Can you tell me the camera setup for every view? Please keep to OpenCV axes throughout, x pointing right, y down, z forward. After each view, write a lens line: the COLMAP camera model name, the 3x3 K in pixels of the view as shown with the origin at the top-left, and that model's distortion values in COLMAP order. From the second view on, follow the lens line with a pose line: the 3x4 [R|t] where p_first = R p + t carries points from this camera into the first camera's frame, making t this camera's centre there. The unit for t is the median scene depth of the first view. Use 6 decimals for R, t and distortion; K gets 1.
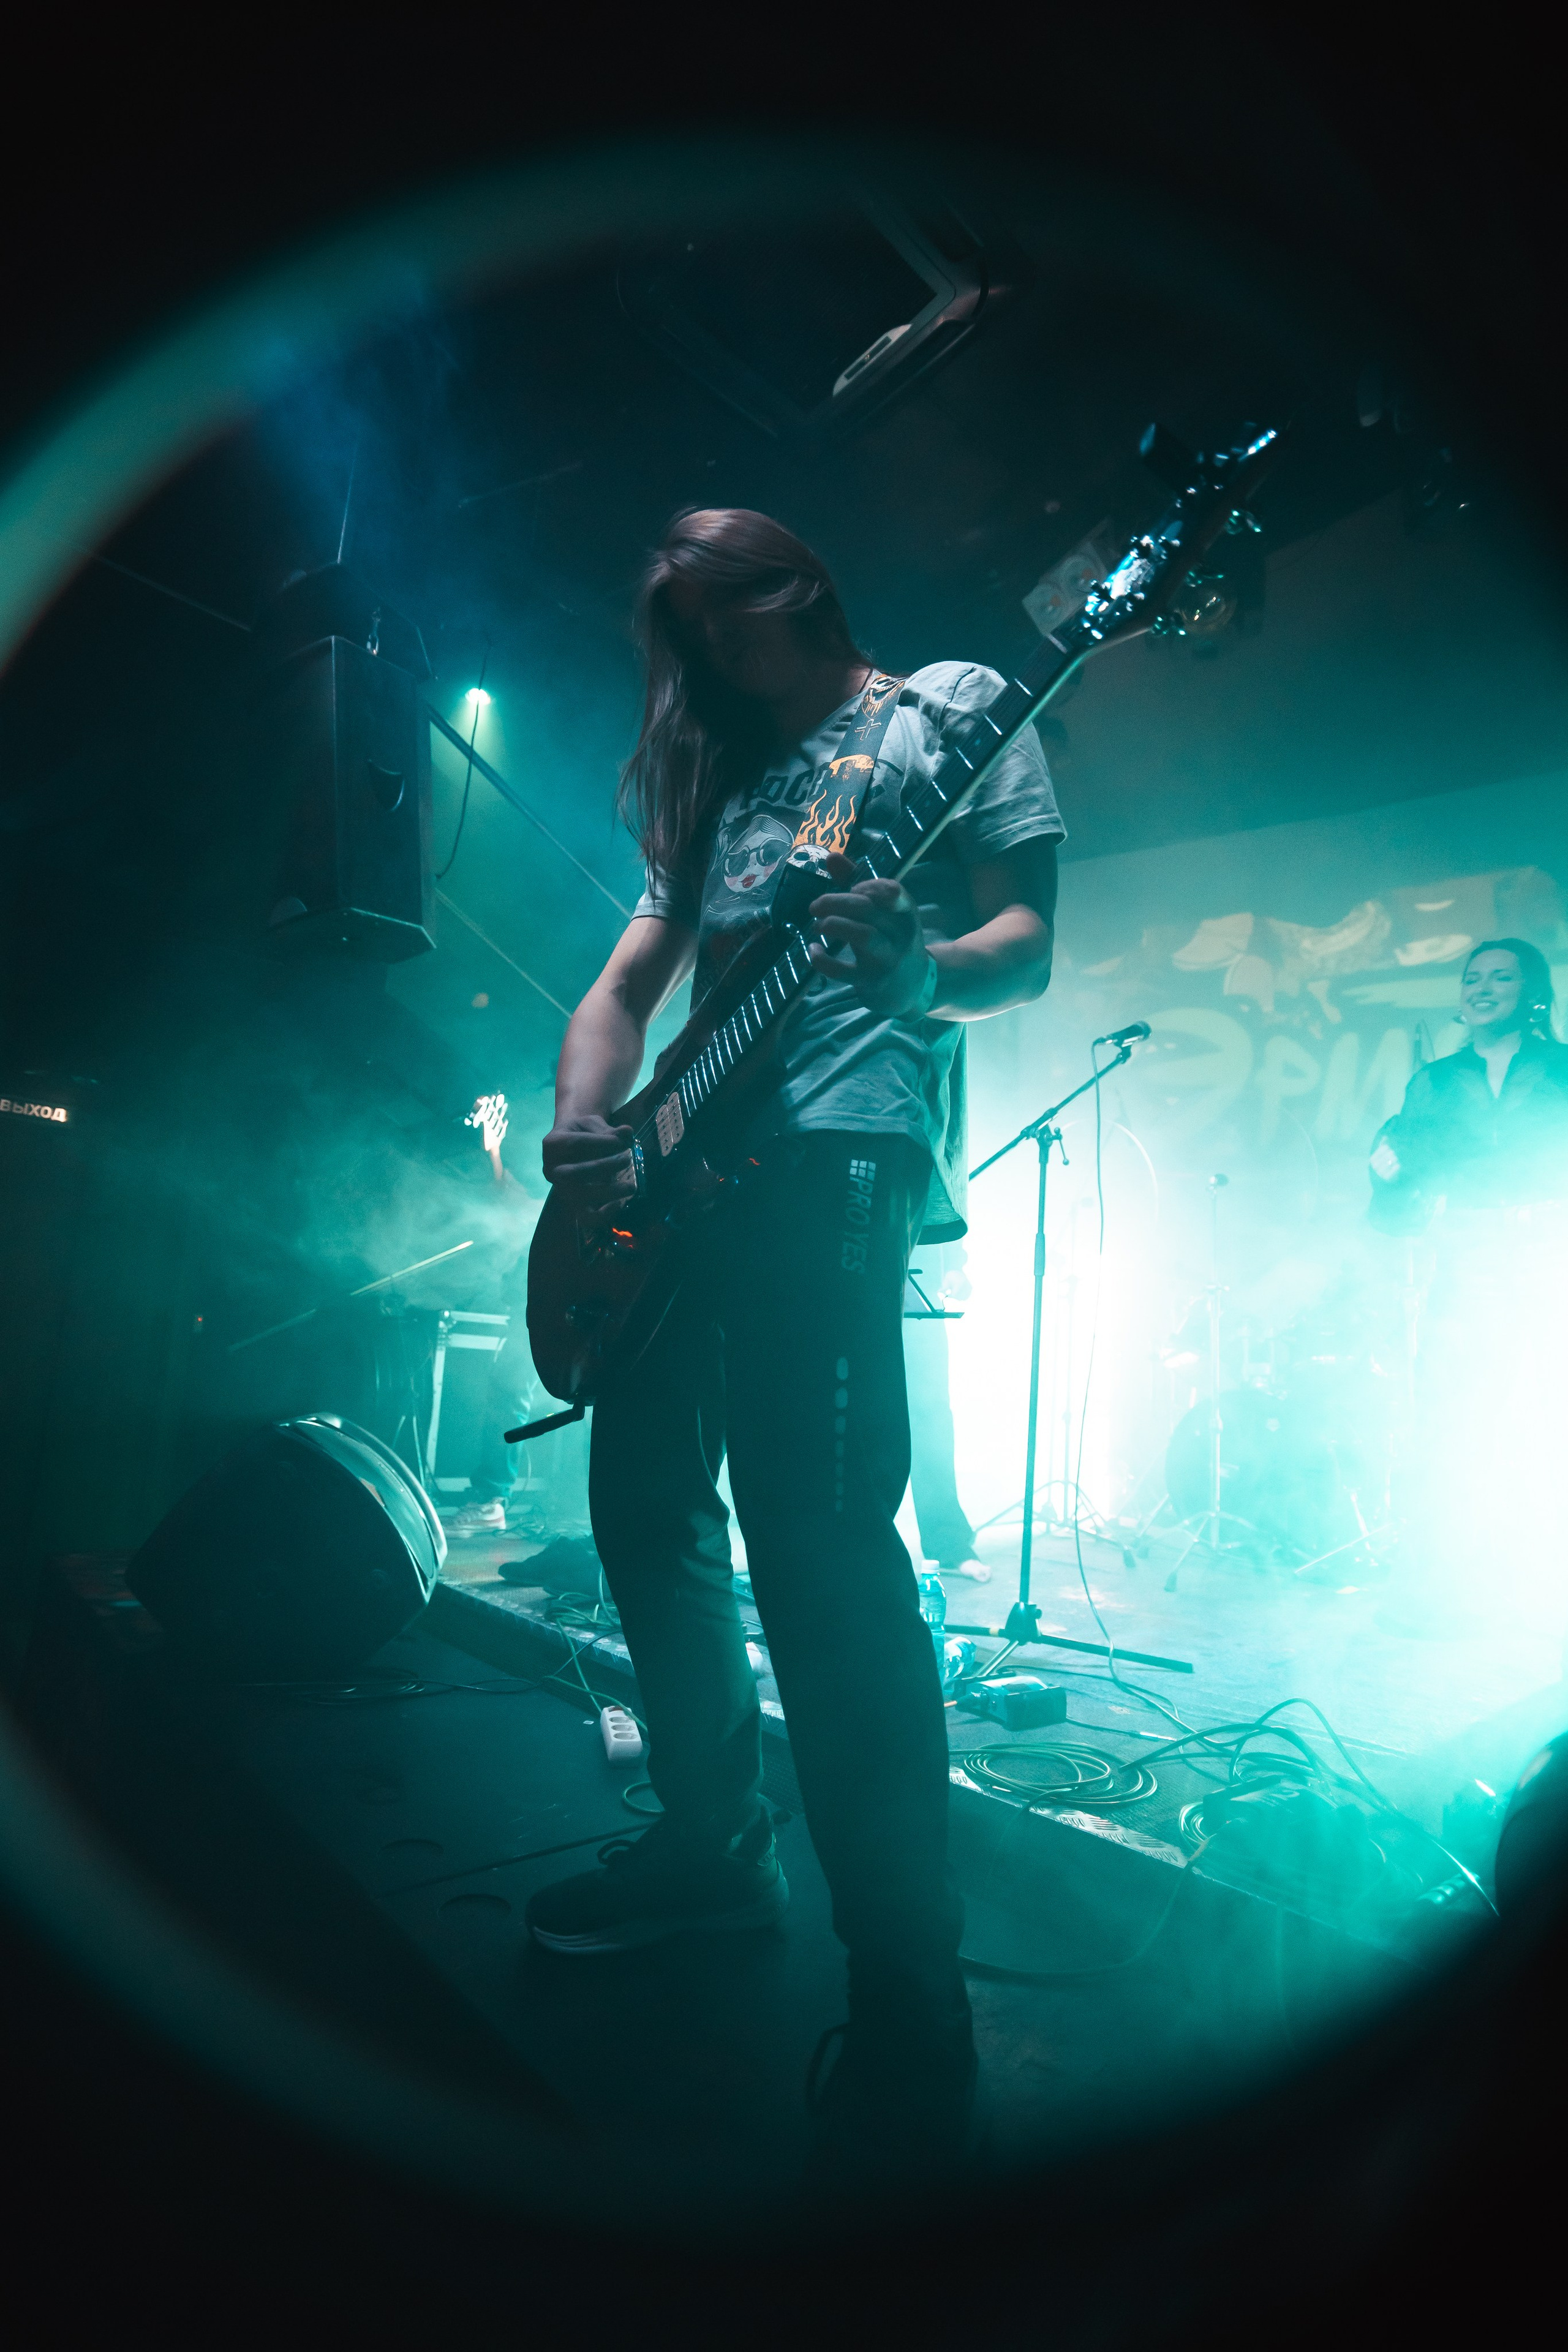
lens RADIAL K [[1127.8, 0, 792.3], [0, 1127.8, 1174.8], [0, 0, 1]] dist [-0.142841, 0.110330]
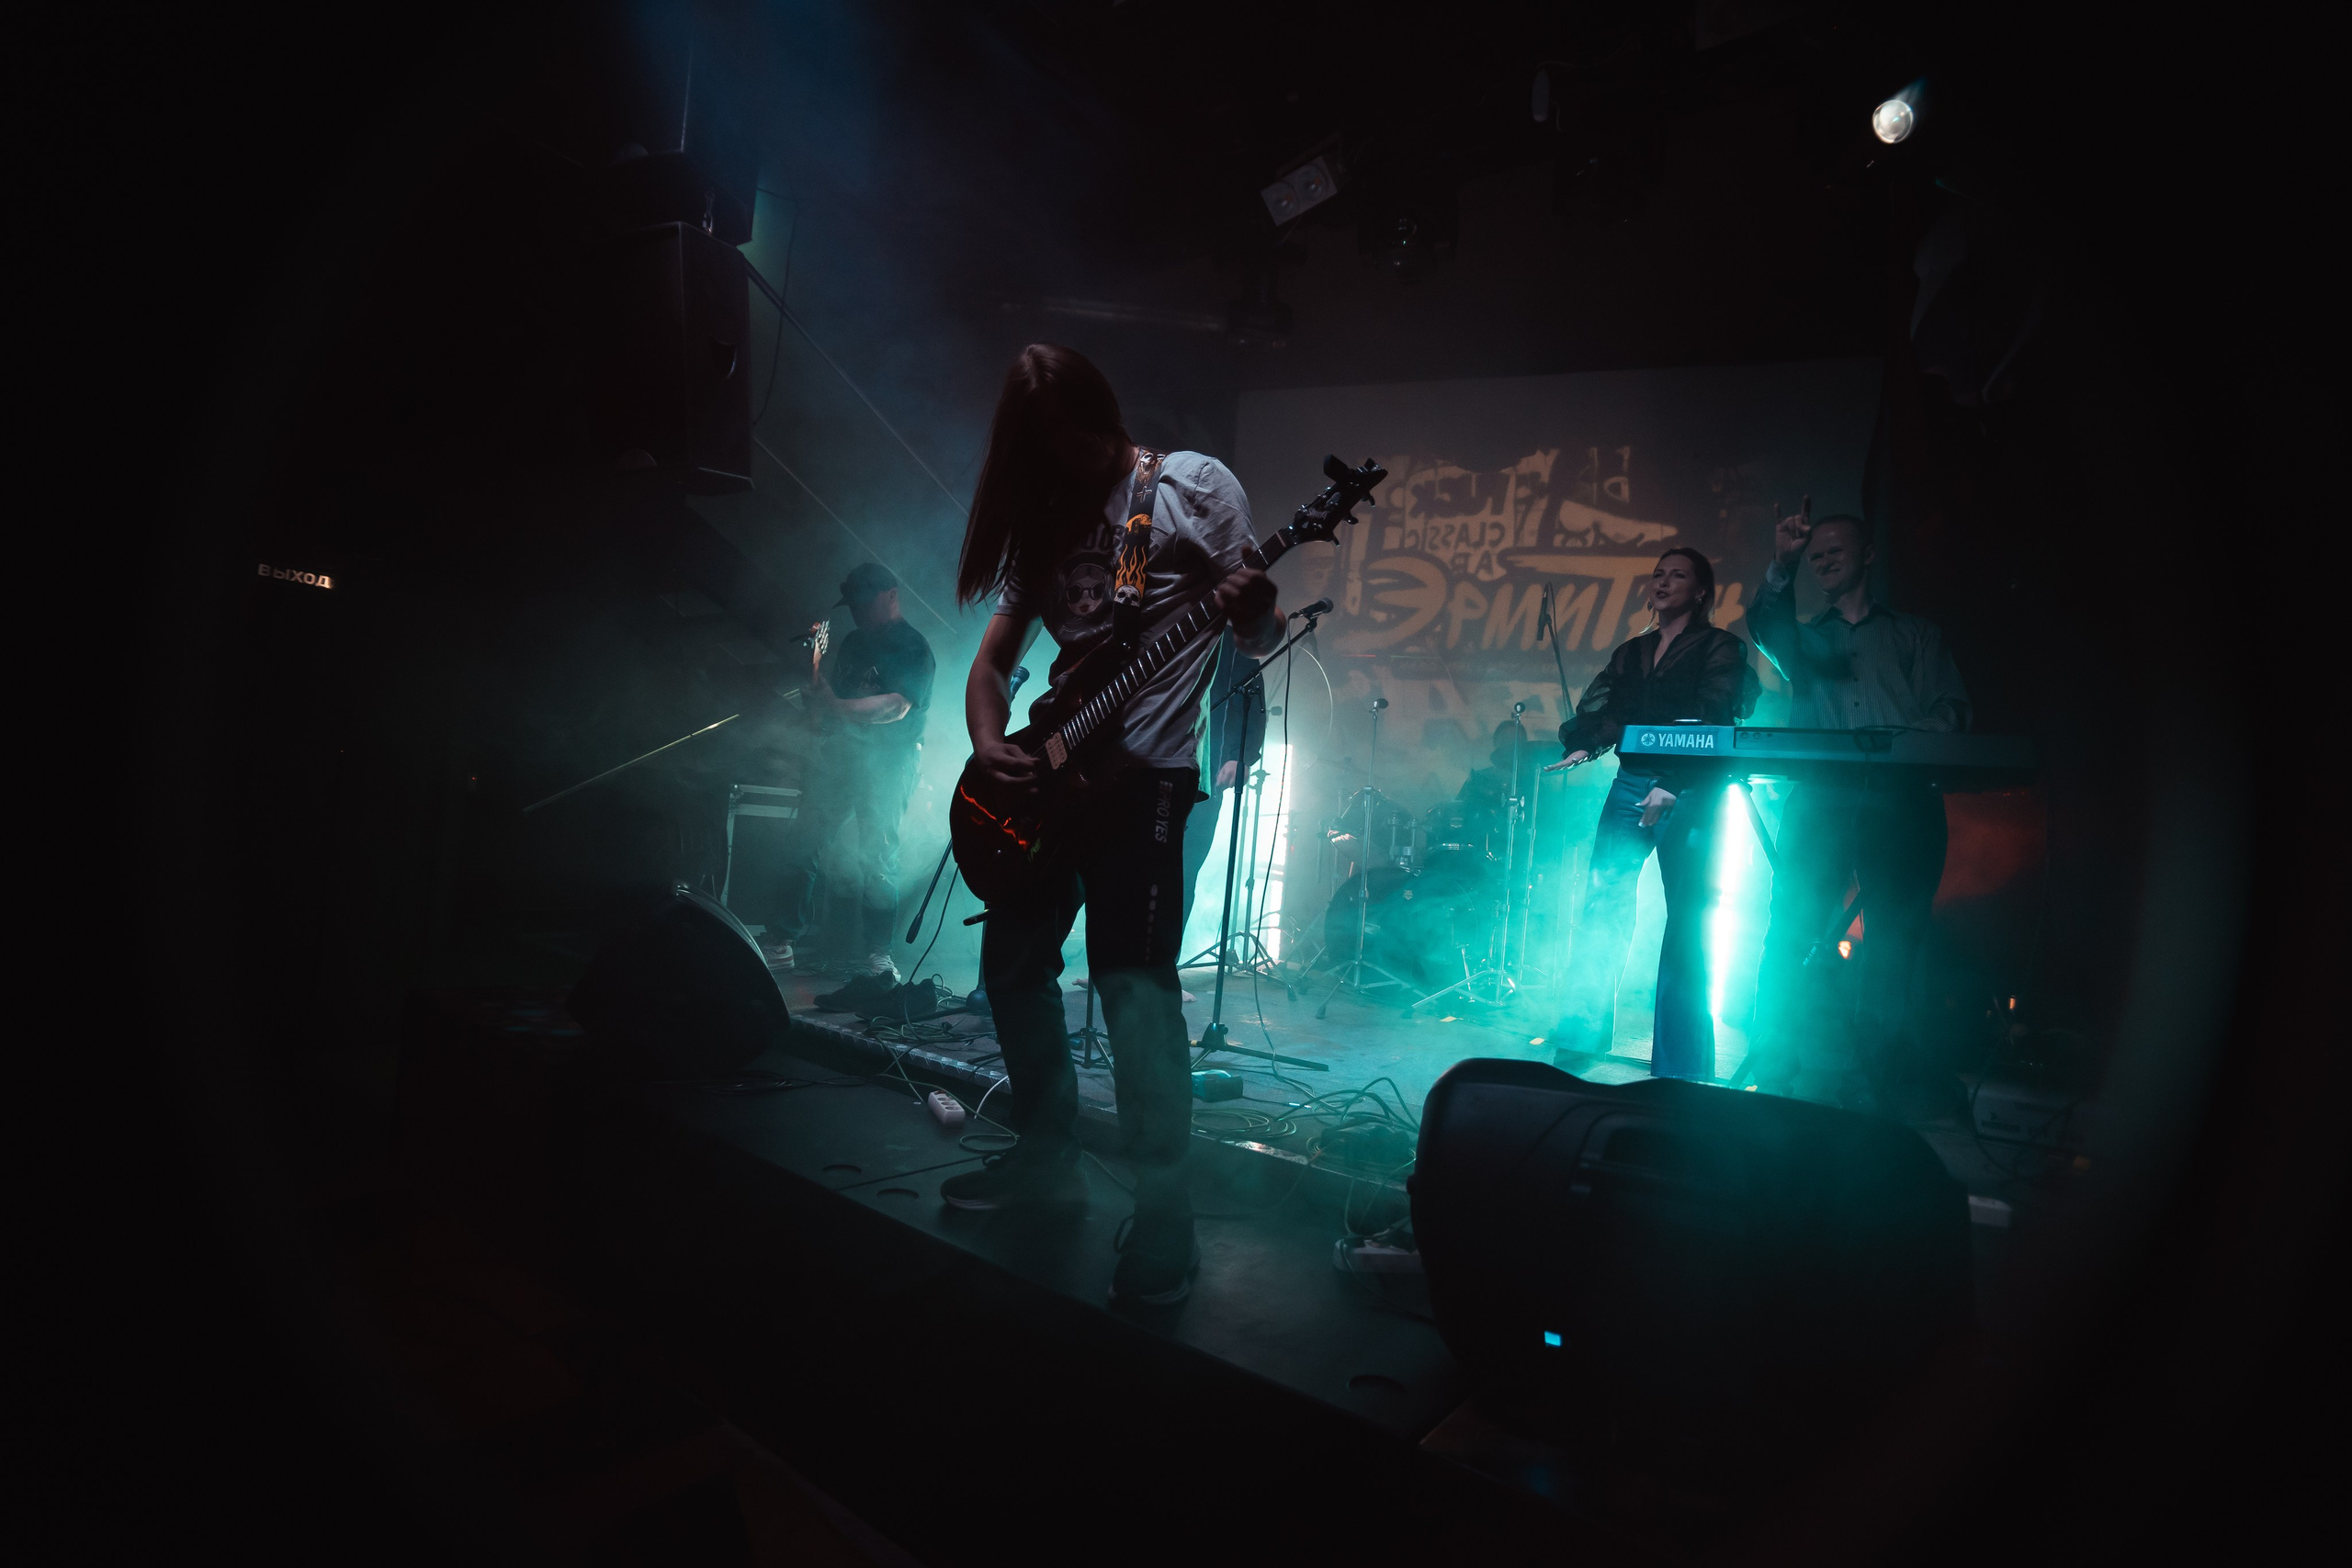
lens RADIAL K [[1127.7, 0, 1177.5], [0, 1127.7, 779.7], [0, 0, 1]] dist [-0.142841, 0.110330]
pose [[0.984351, 0.031778, 0.173329, -0.100348], [-0.056454, 0.988632, 0.139352, -0.122813], [-0.166930, -0.146957, 0.974955, -0.359915]]
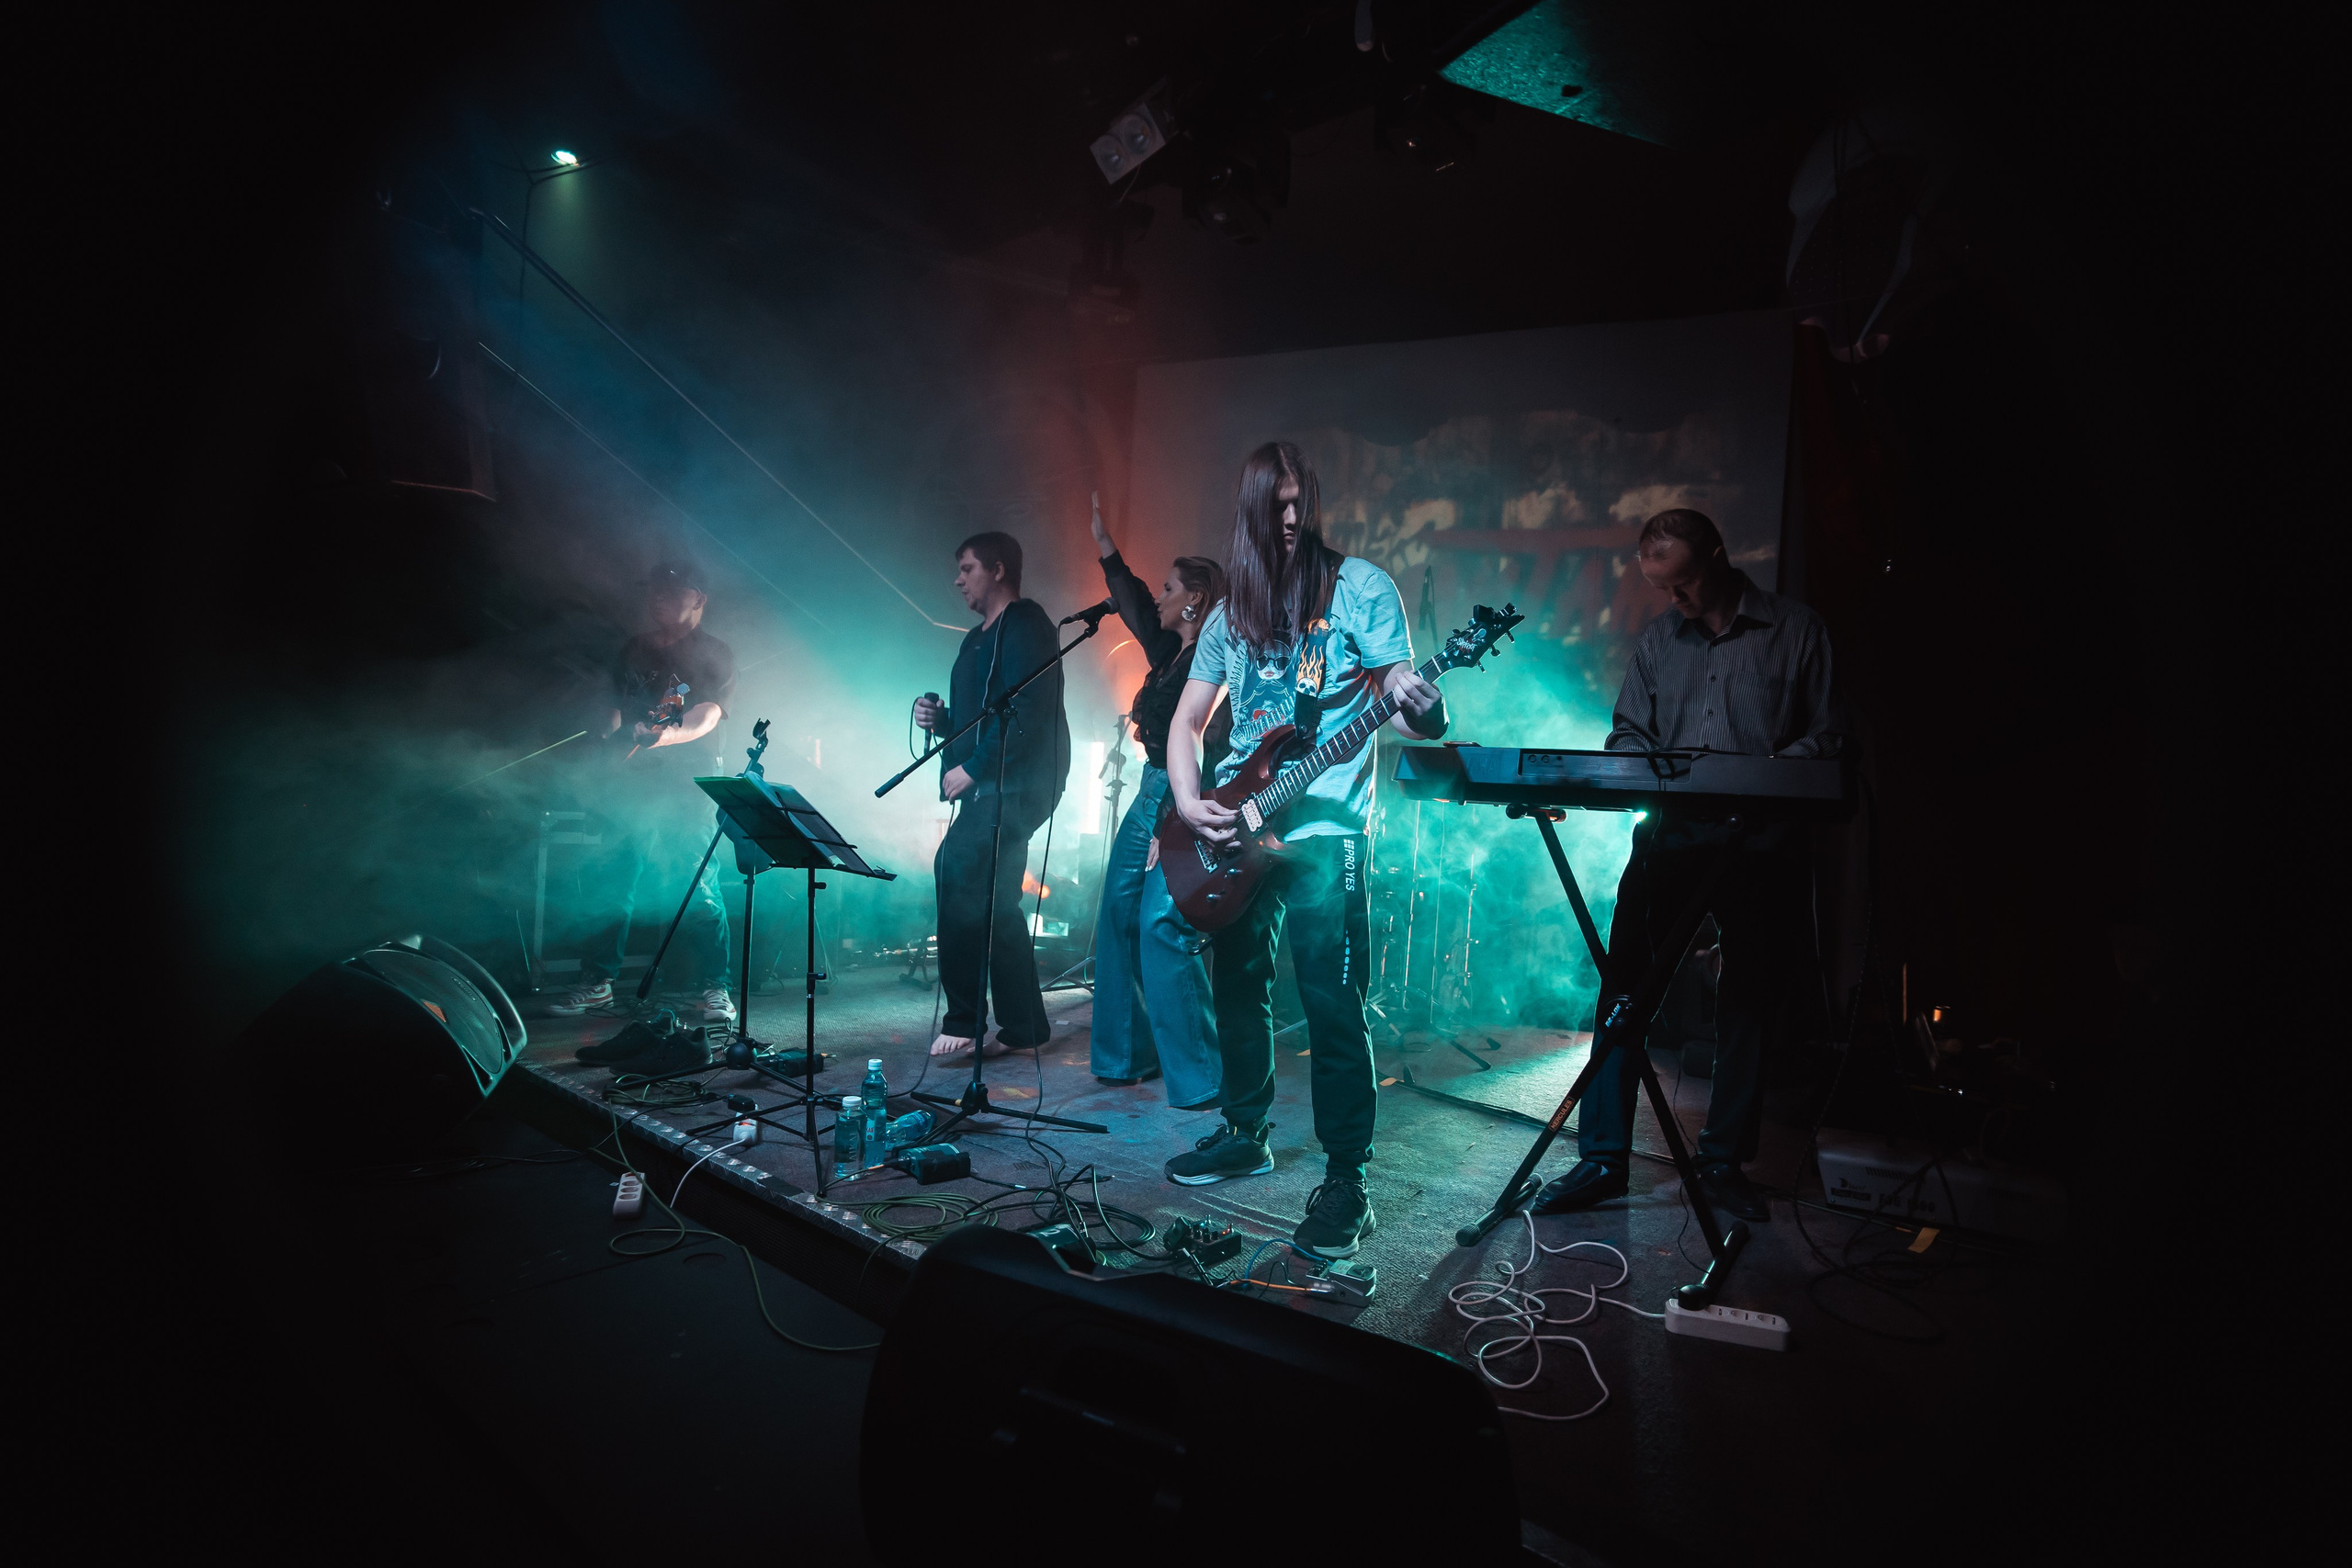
lens RADIAL K [[1139.2, 0, 1176.0], [0, 1139.2, 784.0], [0, 0, 1]] dist [-0.139869, 0.103378]
pose [[0.987768, 0.004323, 0.155873, 0.234260], [-0.030275, 0.985911, 0.164511, -0.178251], [-0.152966, -0.167218, 0.973981, -0.256921]]
